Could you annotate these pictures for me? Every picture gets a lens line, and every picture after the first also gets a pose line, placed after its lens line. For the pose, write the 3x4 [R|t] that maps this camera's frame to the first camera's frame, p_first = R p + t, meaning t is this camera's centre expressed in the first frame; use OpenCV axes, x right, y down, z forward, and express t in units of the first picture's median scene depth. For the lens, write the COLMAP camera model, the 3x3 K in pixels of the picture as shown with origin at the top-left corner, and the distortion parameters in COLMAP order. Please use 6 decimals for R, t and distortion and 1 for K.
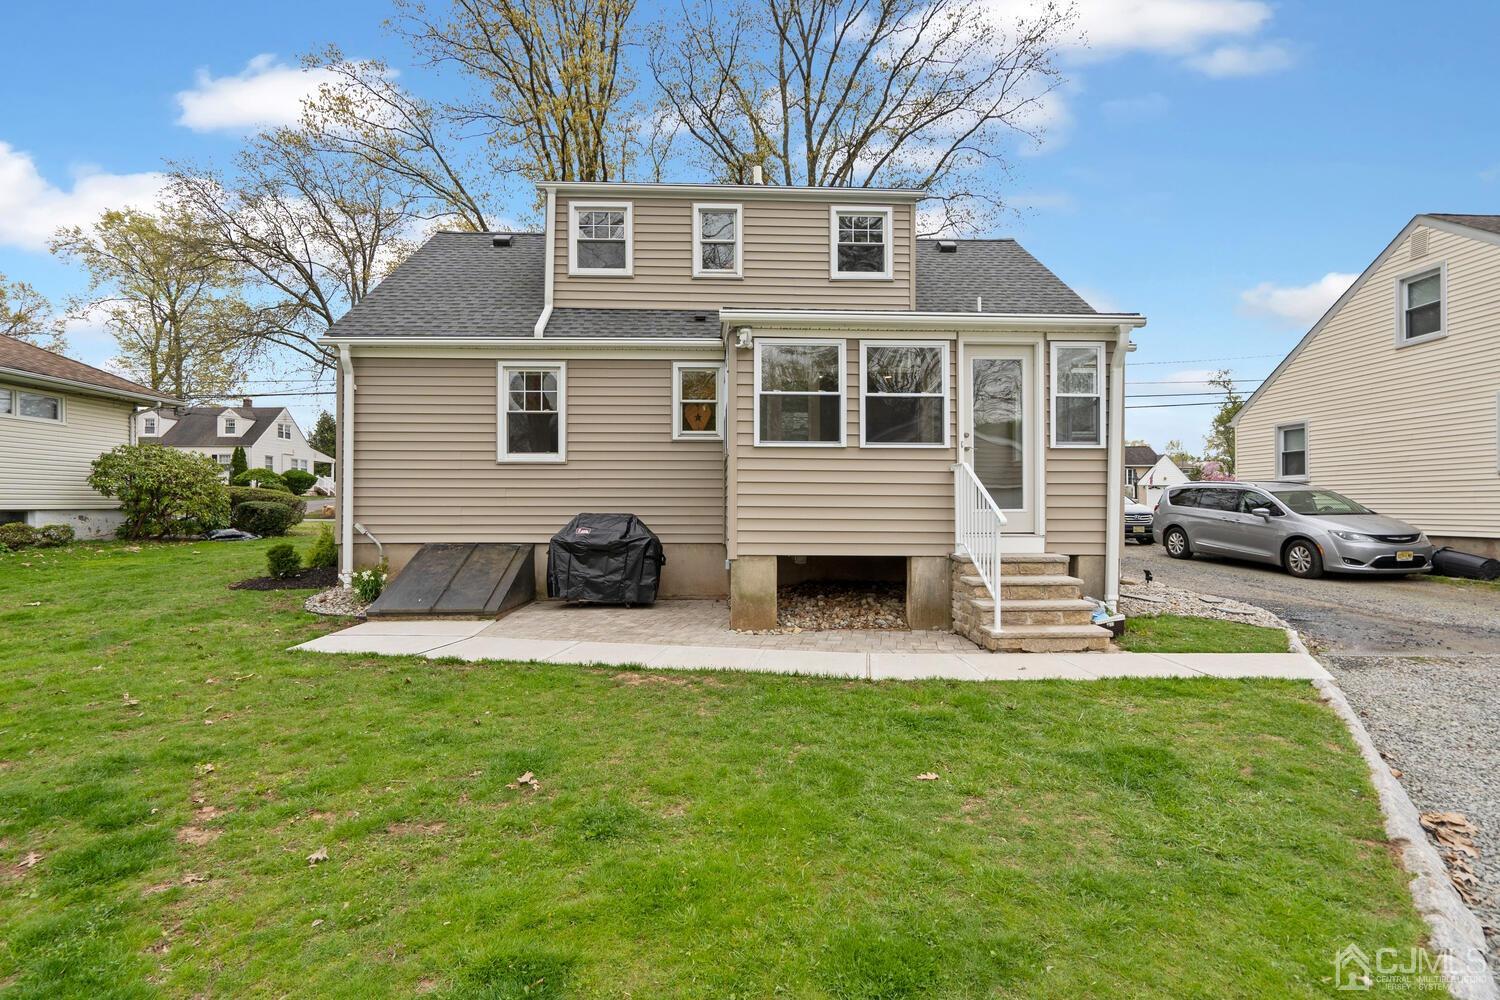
lens RADIAL K [[698.1, 0, 739.5], [0, 698.1, 508.1], [0, 0, 1]] dist [-0.004914, 0.004403]
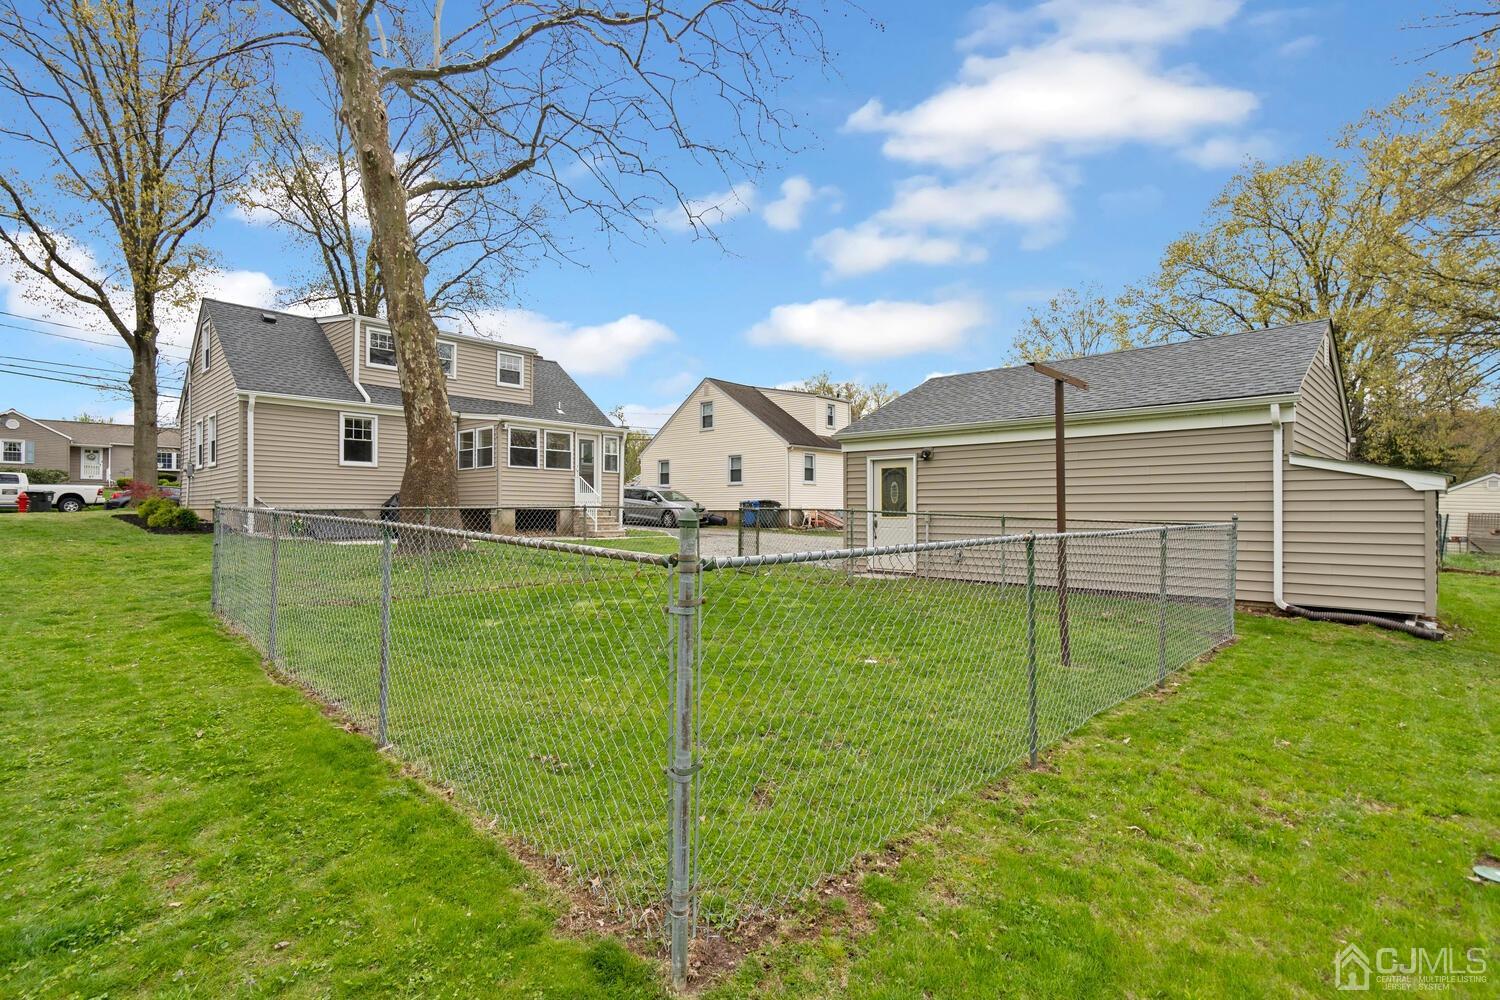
lens RADIAL K [[698.1, 0, 749.0], [0, 698.1, 504.7], [0, 0, 1]] dist [-0.004914, 0.004403]
pose [[0.694422, 0.007014, 0.719533, -0.931807], [-0.001508, 0.999964, -0.008293, 0.055161], [-0.719566, 0.004674, 0.694408, -1.107246]]
